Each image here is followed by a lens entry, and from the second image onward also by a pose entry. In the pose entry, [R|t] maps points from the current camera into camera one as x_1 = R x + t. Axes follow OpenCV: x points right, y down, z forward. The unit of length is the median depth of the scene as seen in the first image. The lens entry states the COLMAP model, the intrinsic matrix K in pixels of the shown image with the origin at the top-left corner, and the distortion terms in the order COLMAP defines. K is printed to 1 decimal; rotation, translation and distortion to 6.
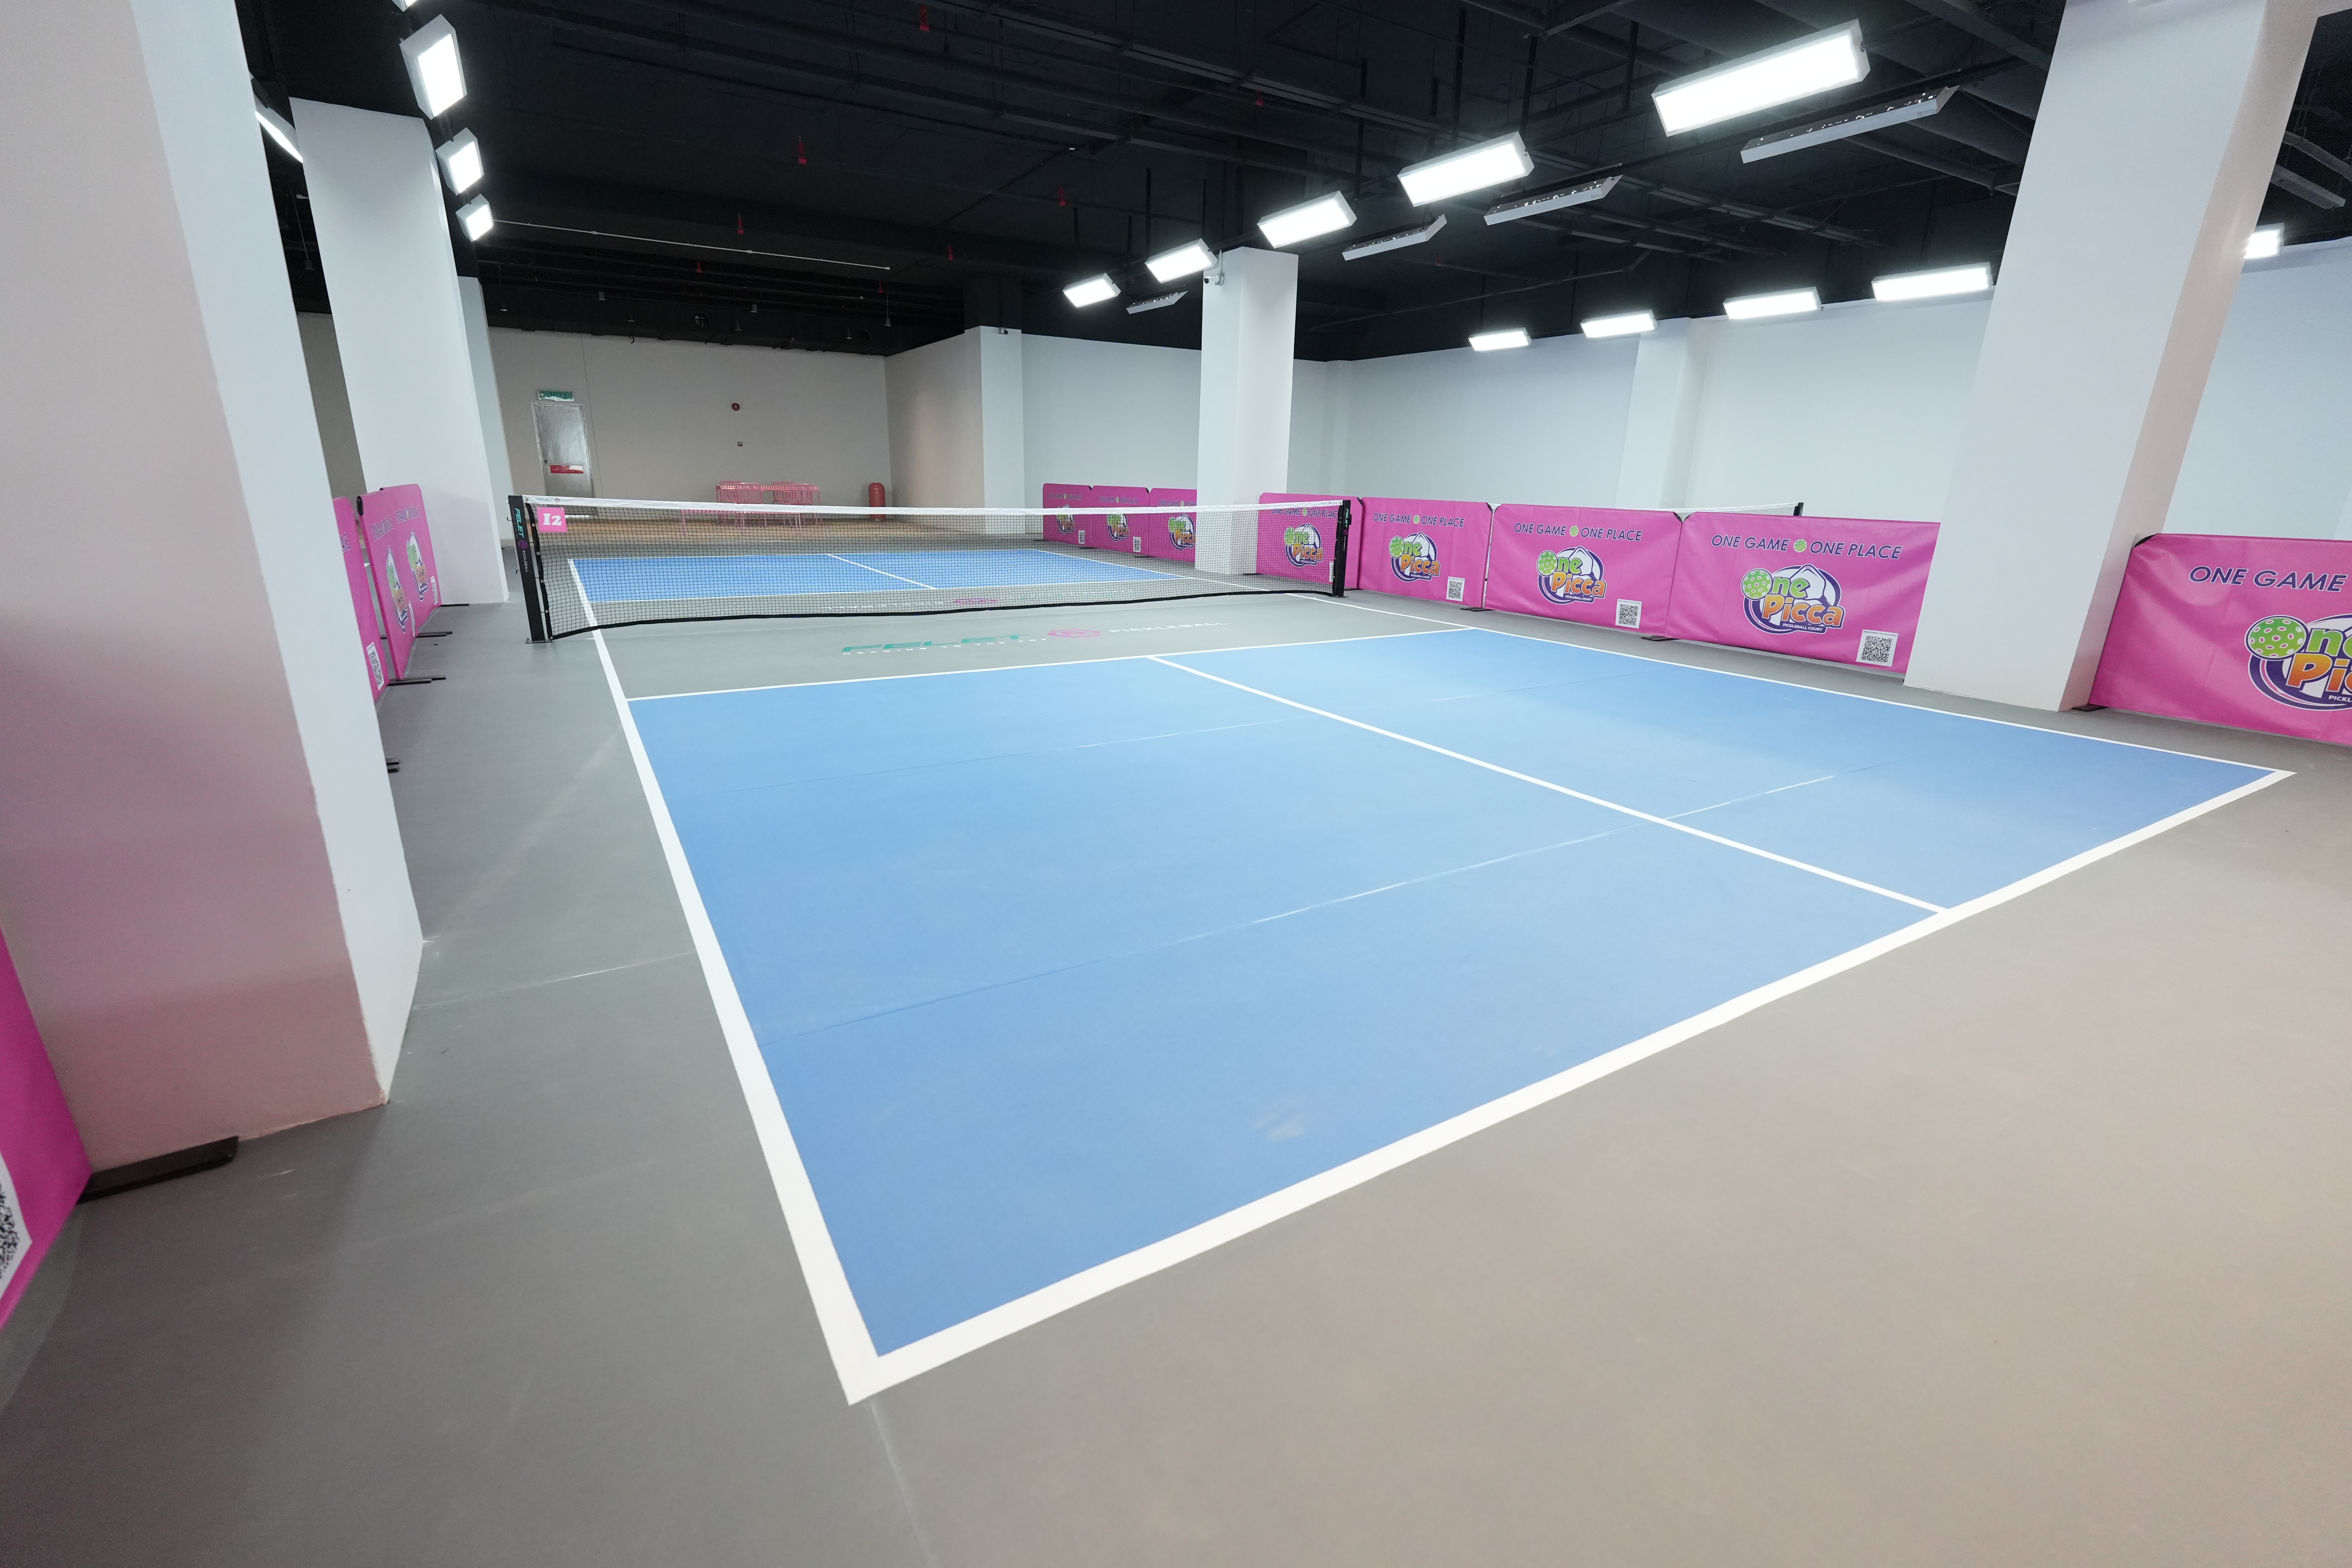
lens RADIAL K [[1017.9, 0, 1170.6], [0, 1017.9, 788.7], [0, 0, 1]] dist [0.016341, 0.000347]
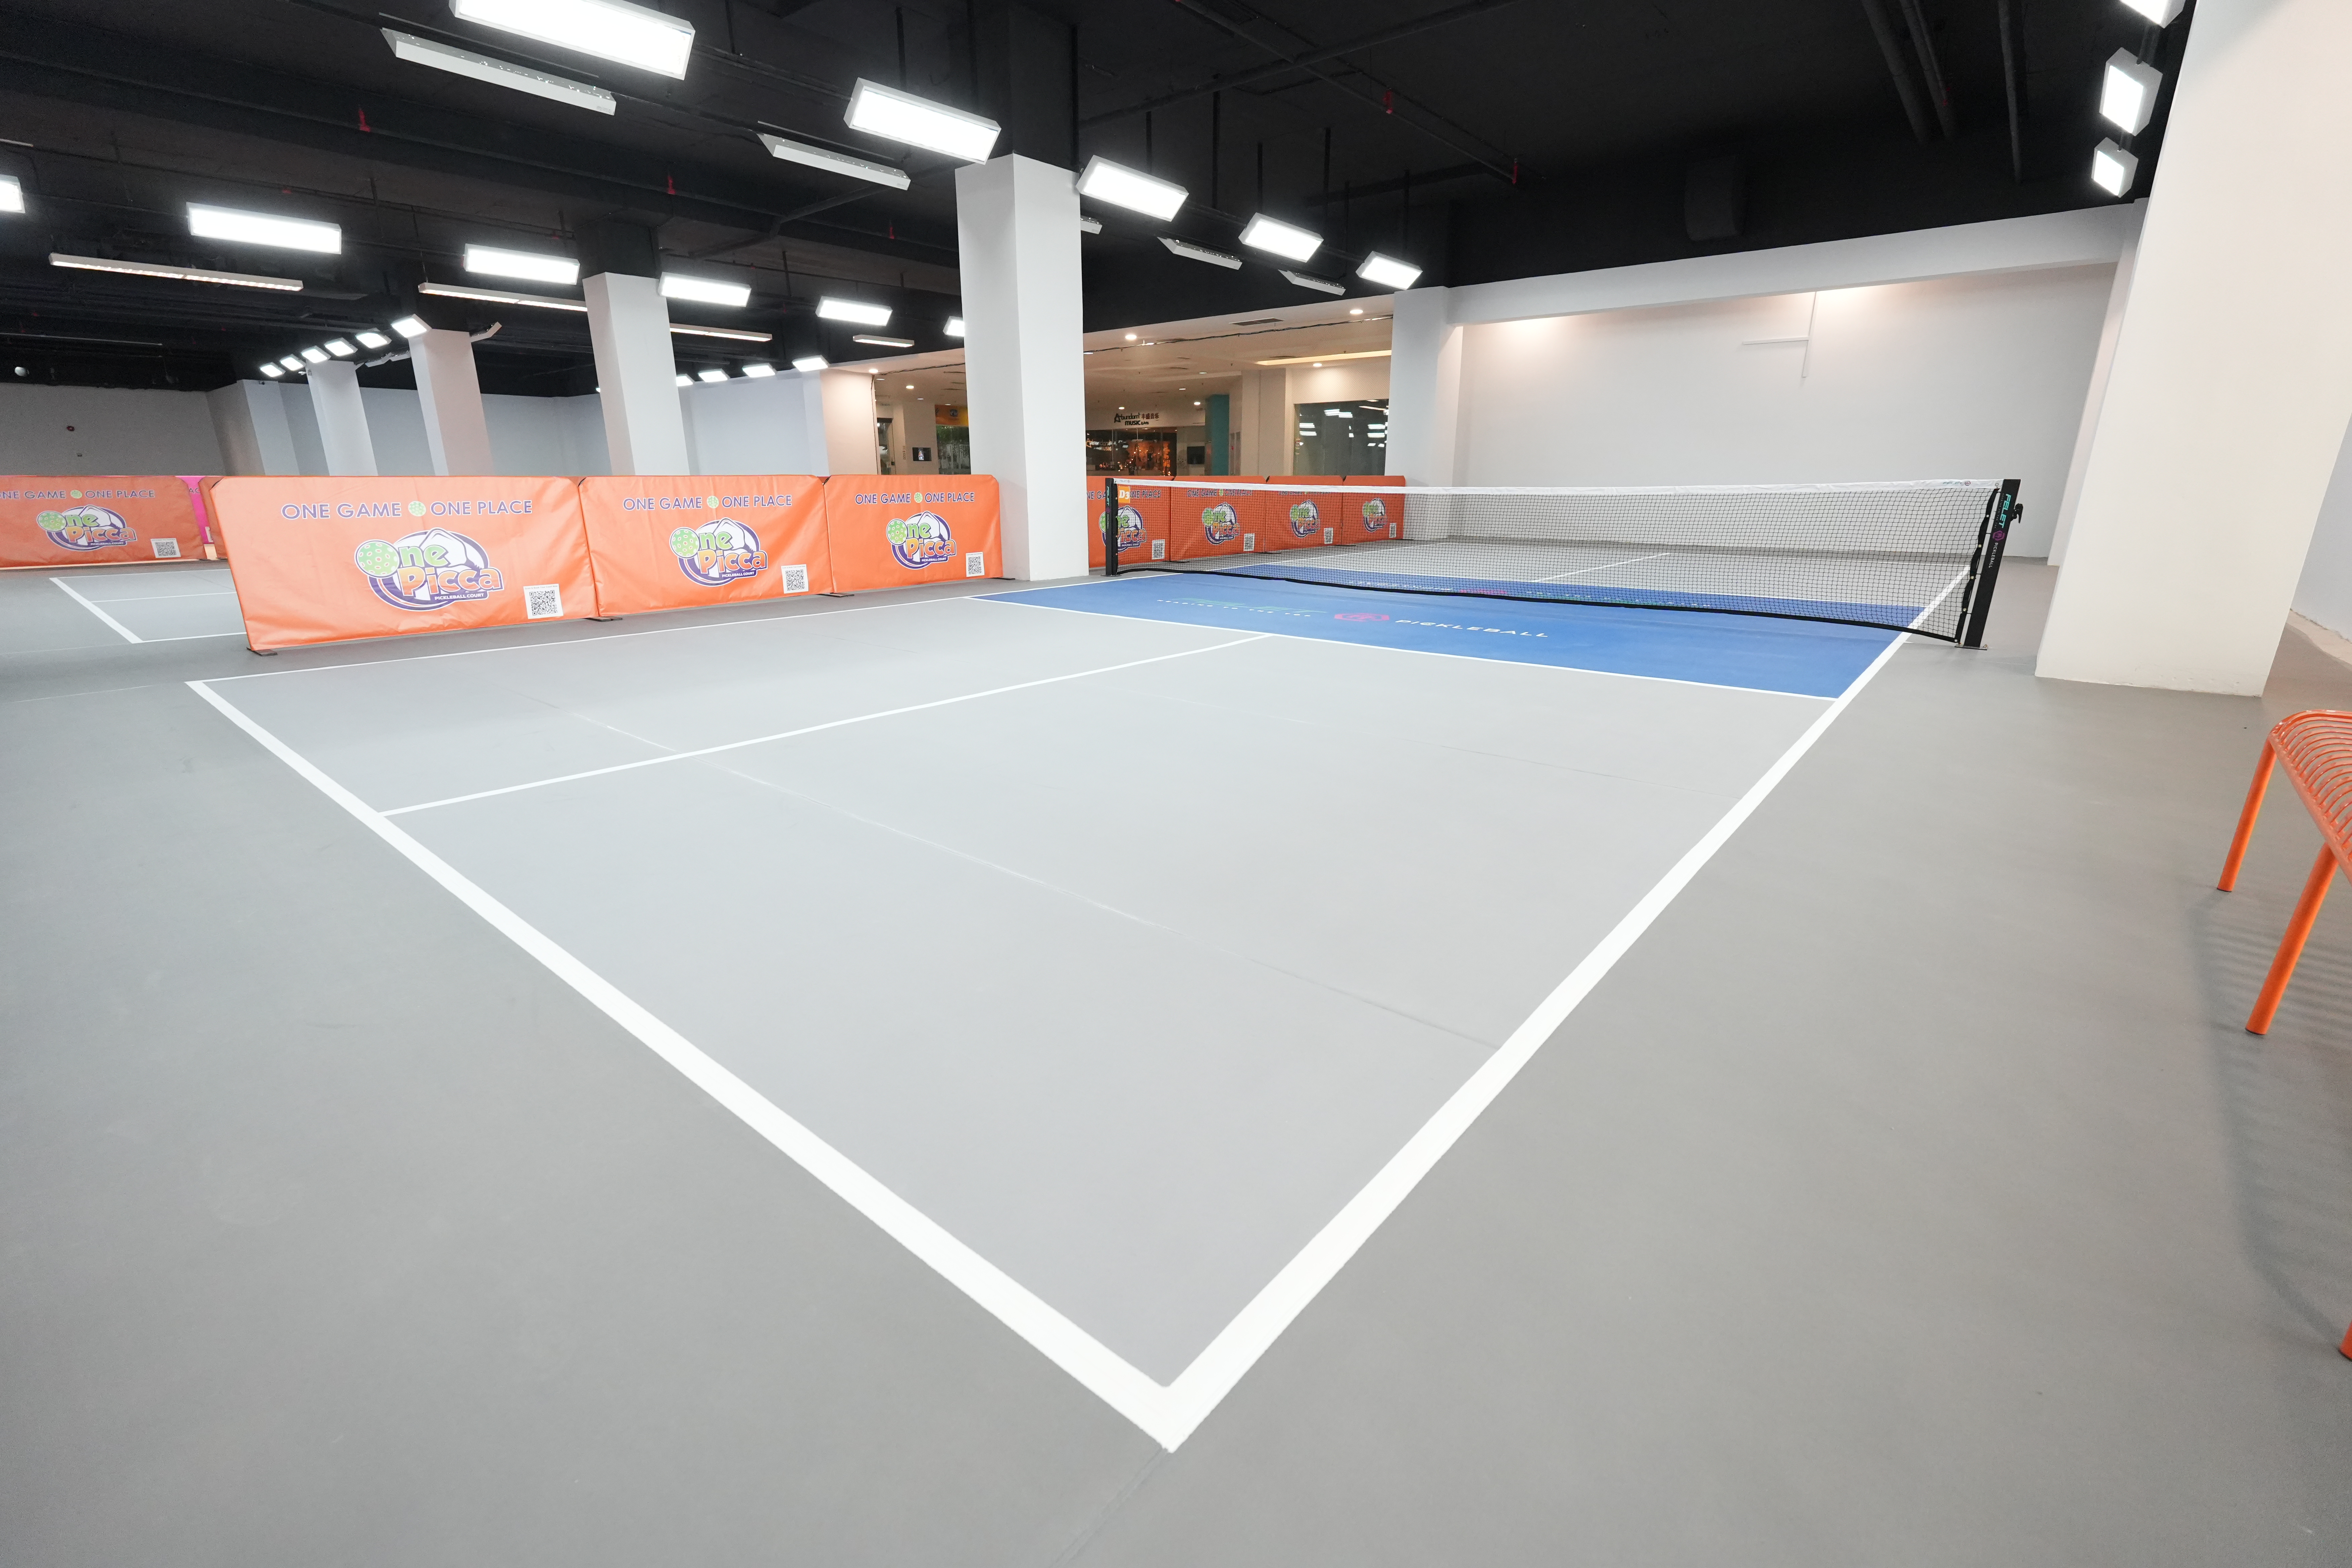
lens RADIAL K [[1017.9, 0, 1176.4], [0, 1017.9, 768.8], [0, 0, 1]] dist [0.016341, 0.000347]
pose [[-0.349046, -0.305225, 0.886005, -0.714589], [0.248375, 0.881524, 0.401530, -0.366055], [-0.903591, 0.360213, -0.231882, 1.115981]]
